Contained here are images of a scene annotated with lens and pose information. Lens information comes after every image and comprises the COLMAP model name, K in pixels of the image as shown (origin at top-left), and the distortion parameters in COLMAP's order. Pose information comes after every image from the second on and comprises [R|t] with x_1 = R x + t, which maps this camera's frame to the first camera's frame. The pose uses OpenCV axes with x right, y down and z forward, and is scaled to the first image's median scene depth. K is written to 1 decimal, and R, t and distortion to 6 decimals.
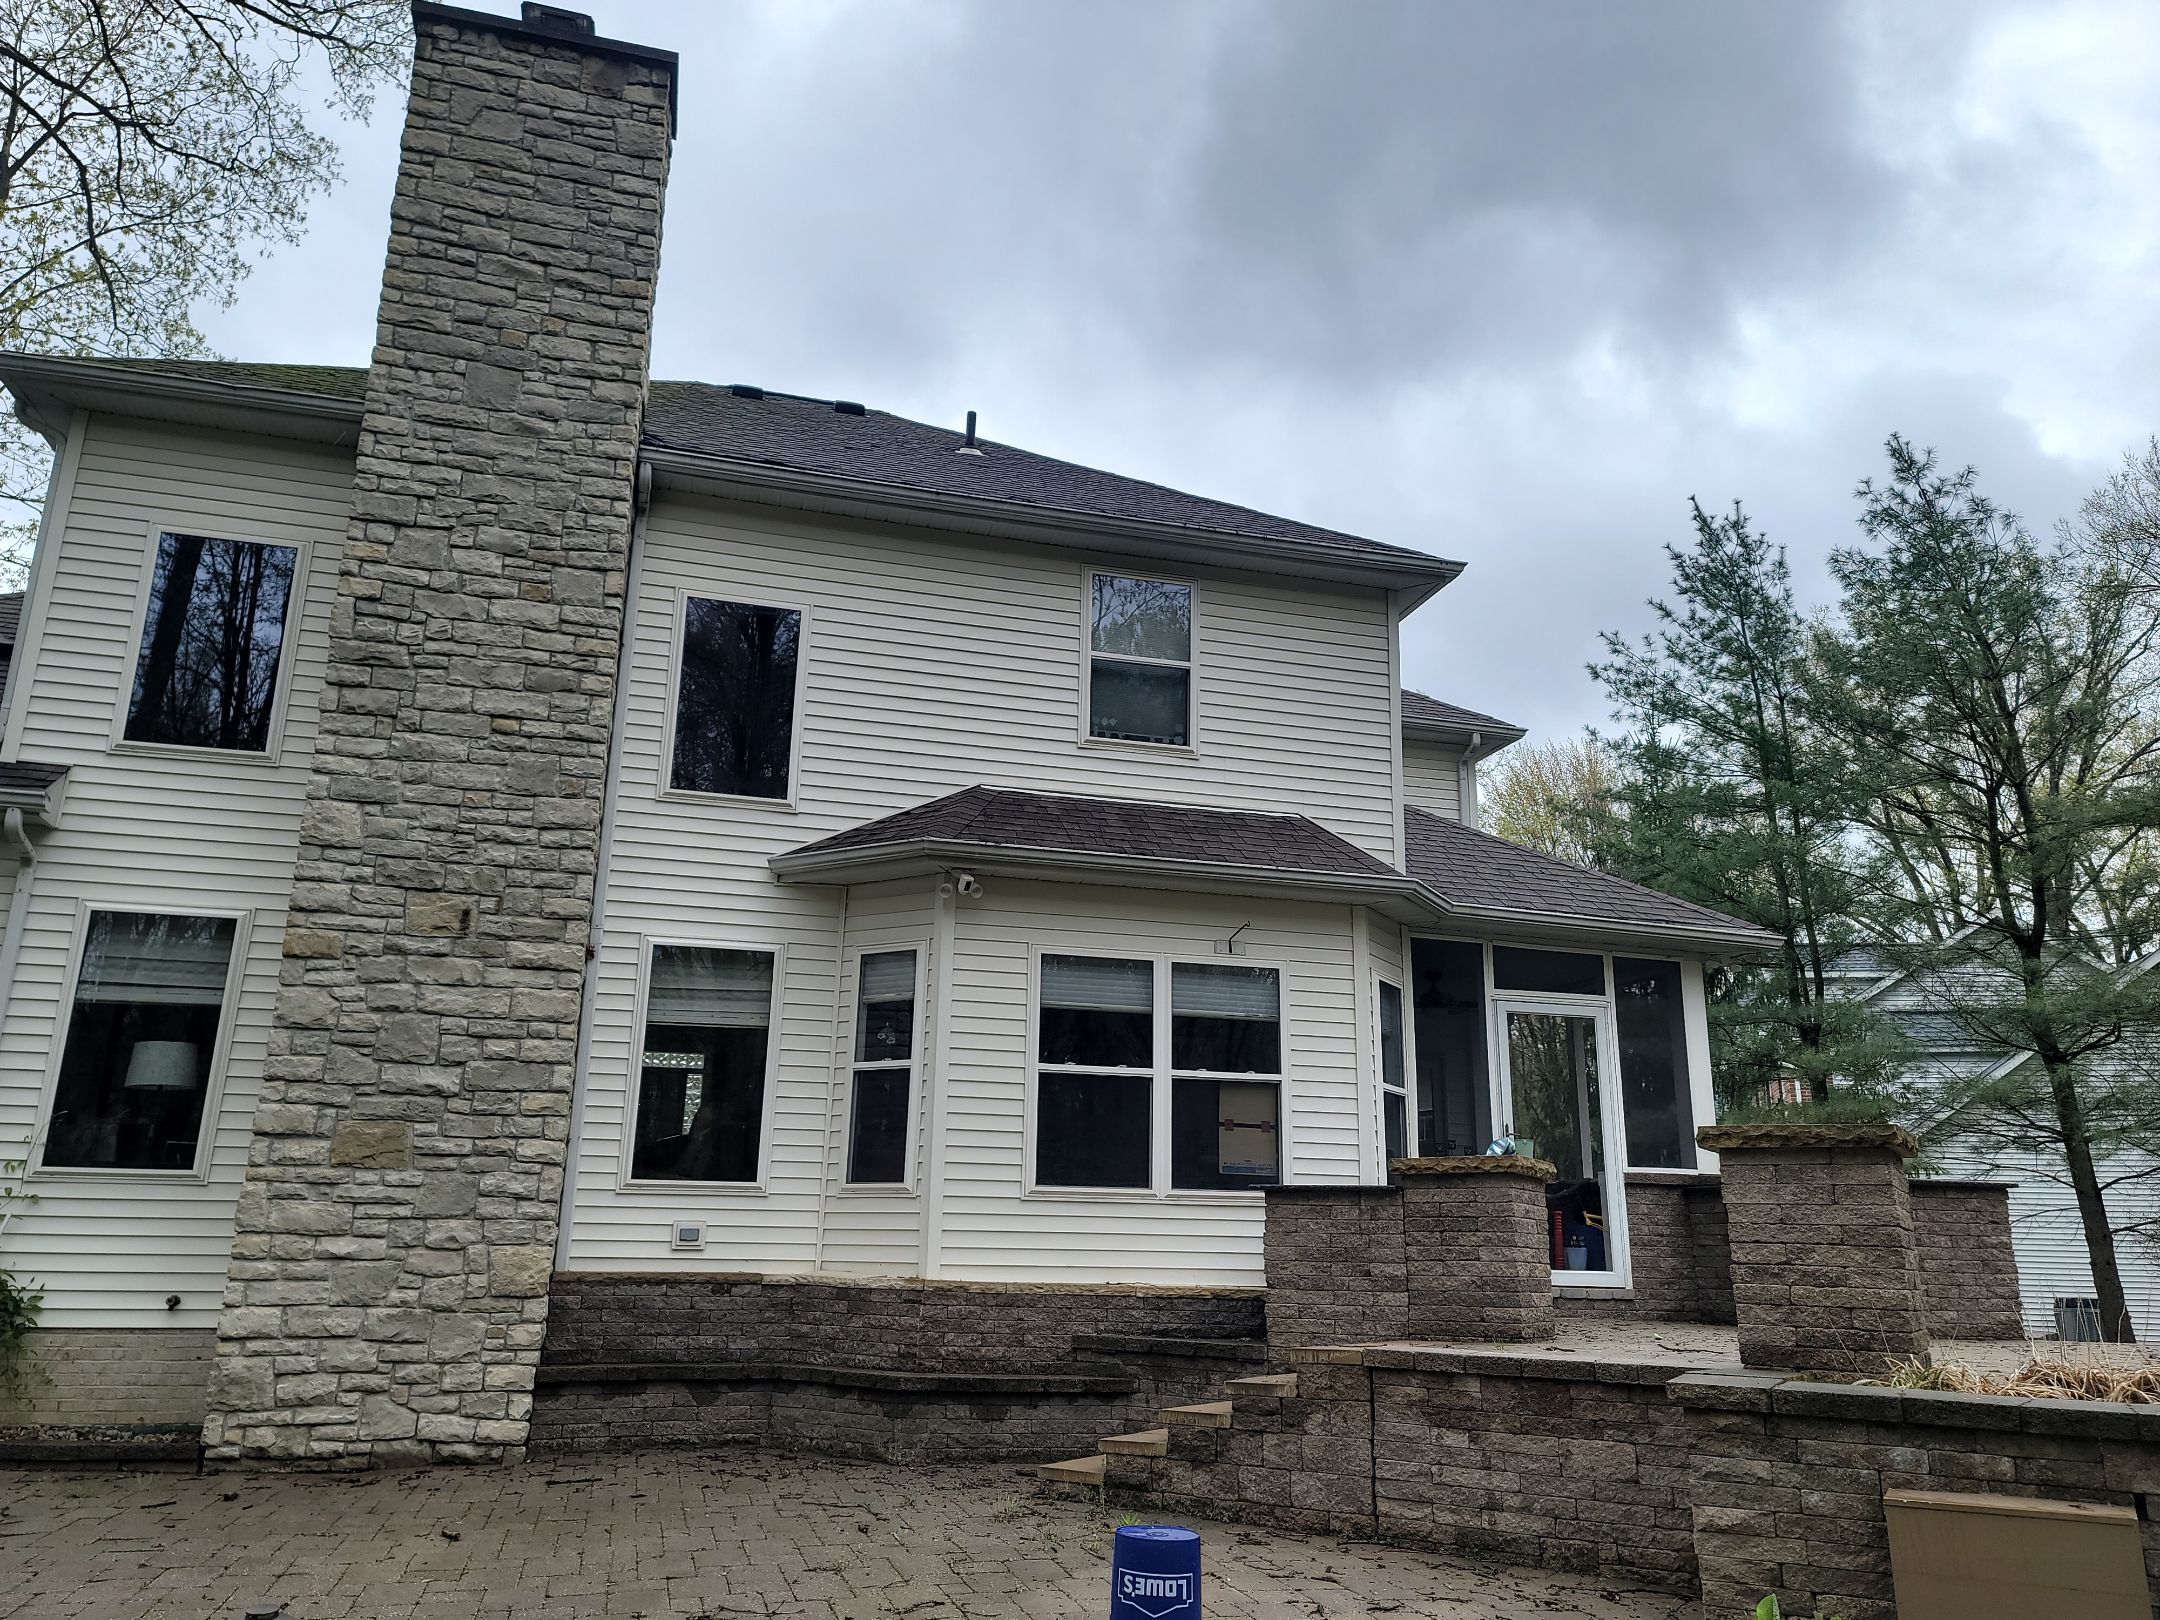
lens RADIAL K [[1579.8, 0, 1088.0], [0, 1579.8, 810.3], [0, 0, 1]] dist [0.075686, -0.058487]
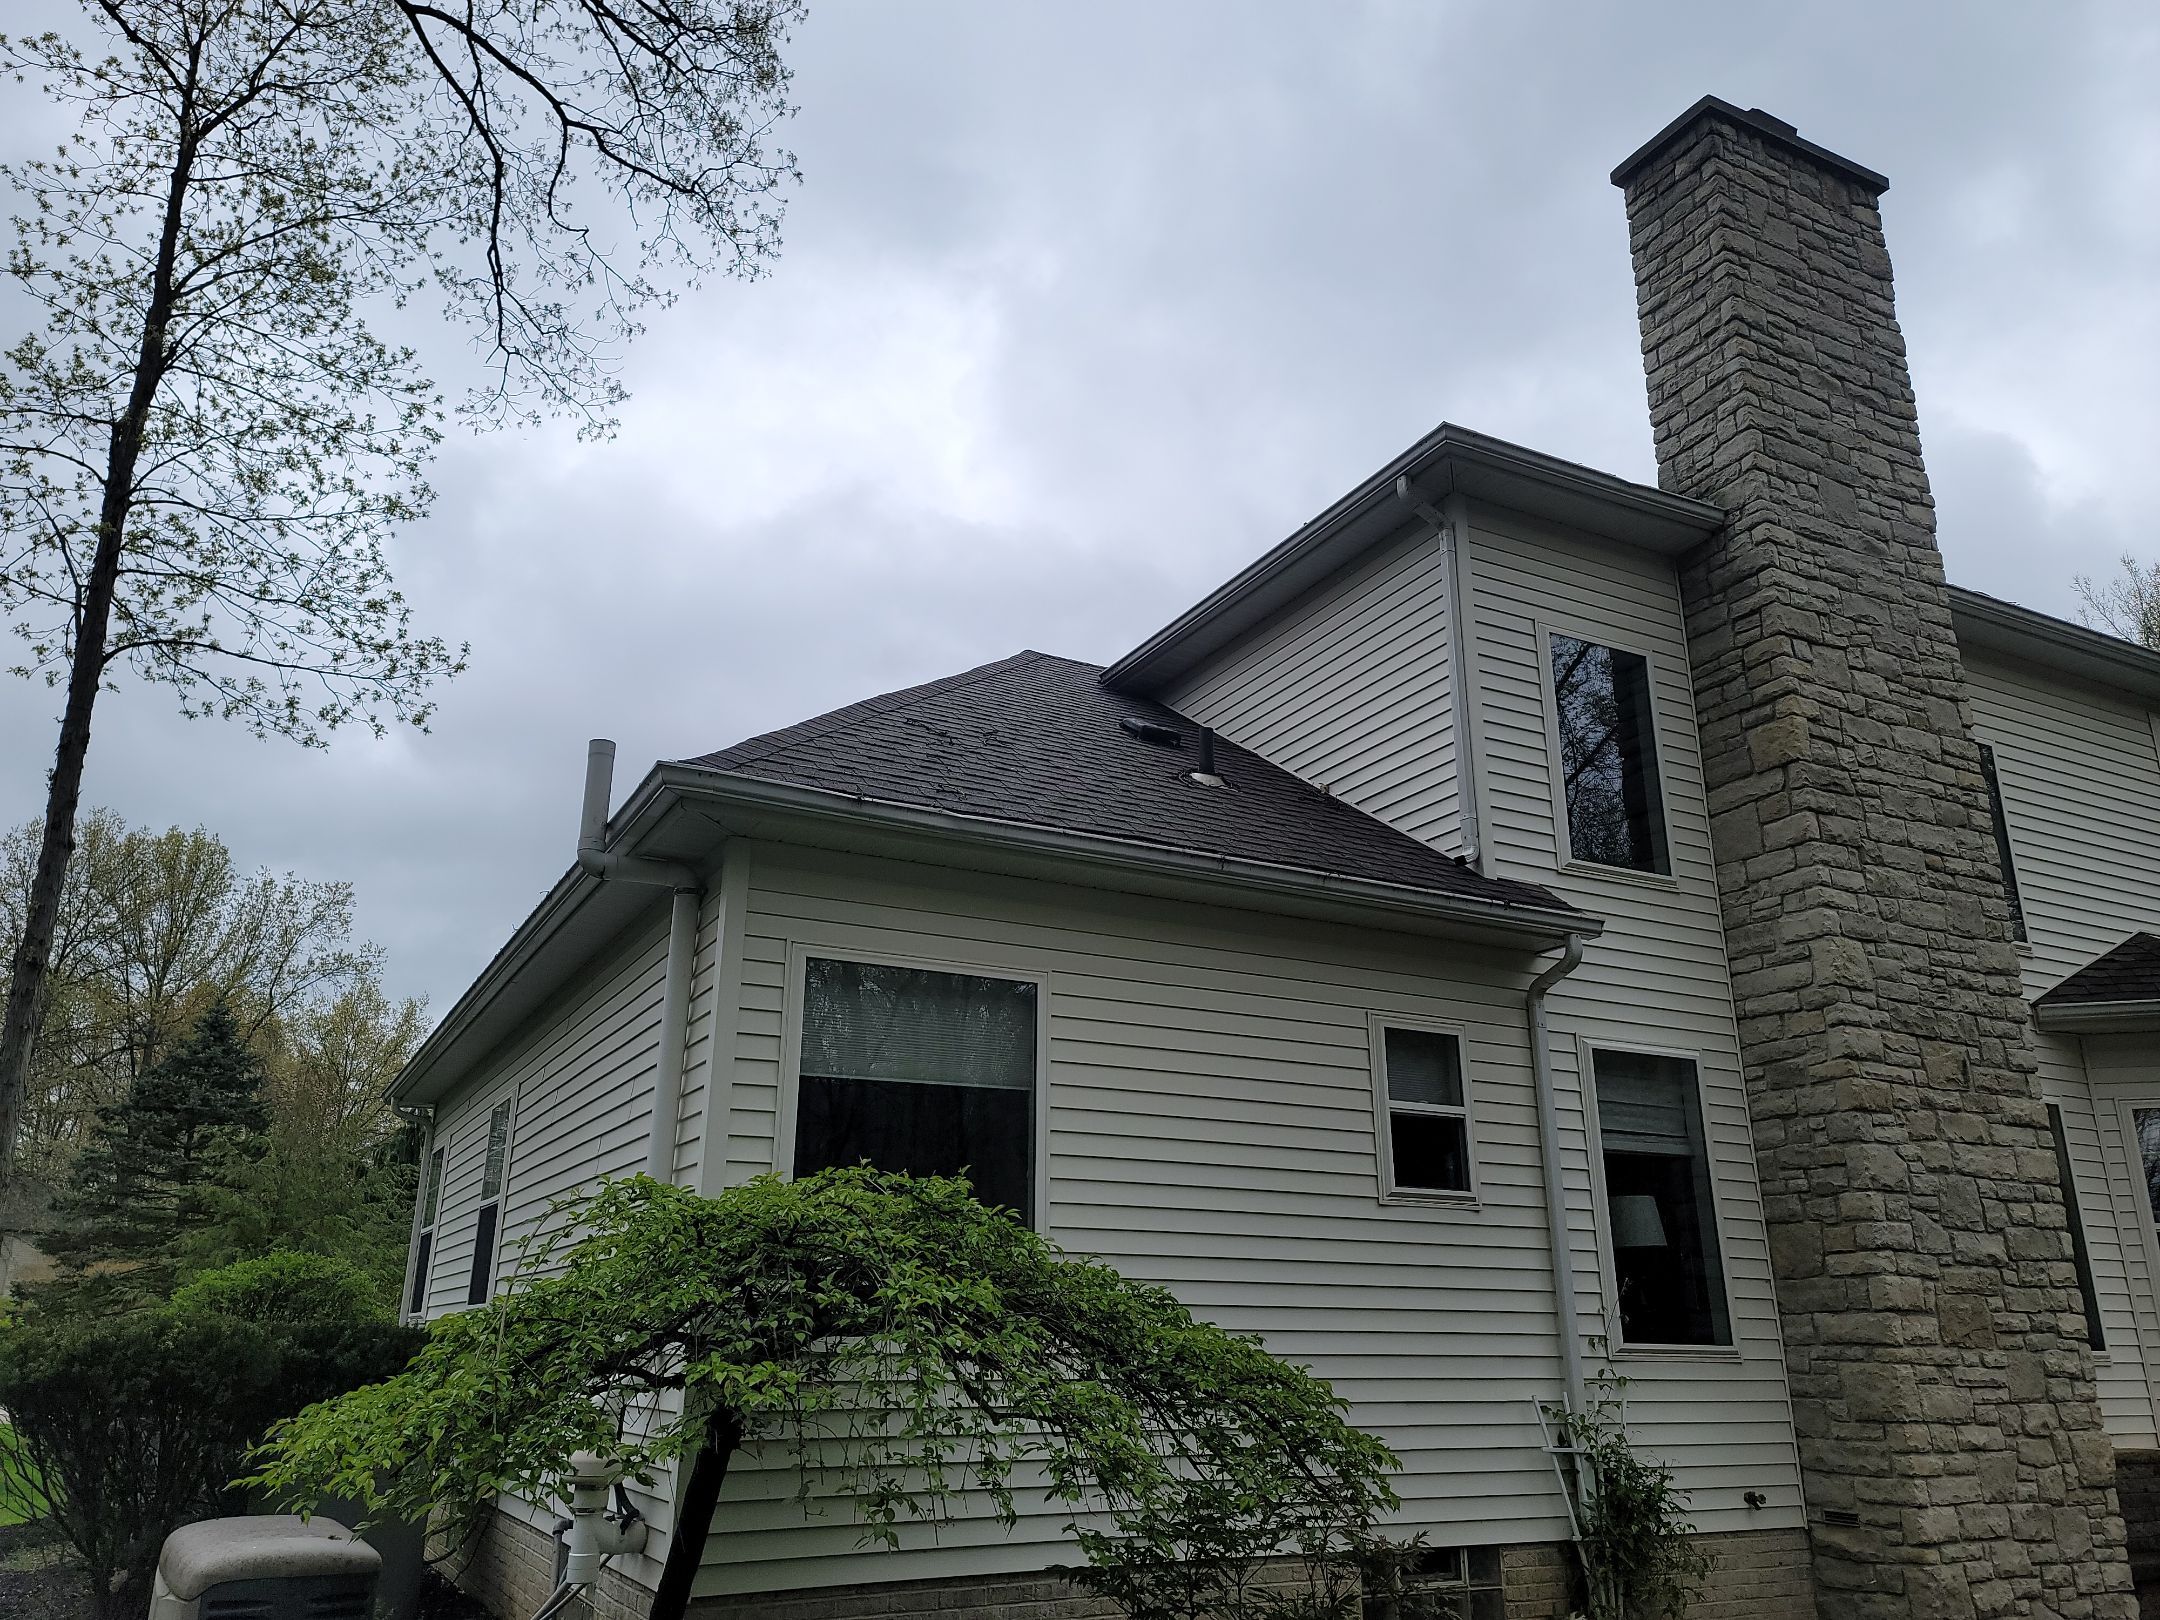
lens RADIAL K [[1611.0, 0, 1091.3], [0, 1611.0, 774.8], [0, 0, 1]] dist [0.095435, -0.086399]
pose [[0.973472, 0.060038, 0.220787, -1.094973], [-0.046689, 0.996780, -0.065195, -0.017806], [-0.223990, 0.053158, 0.973141, 0.163903]]
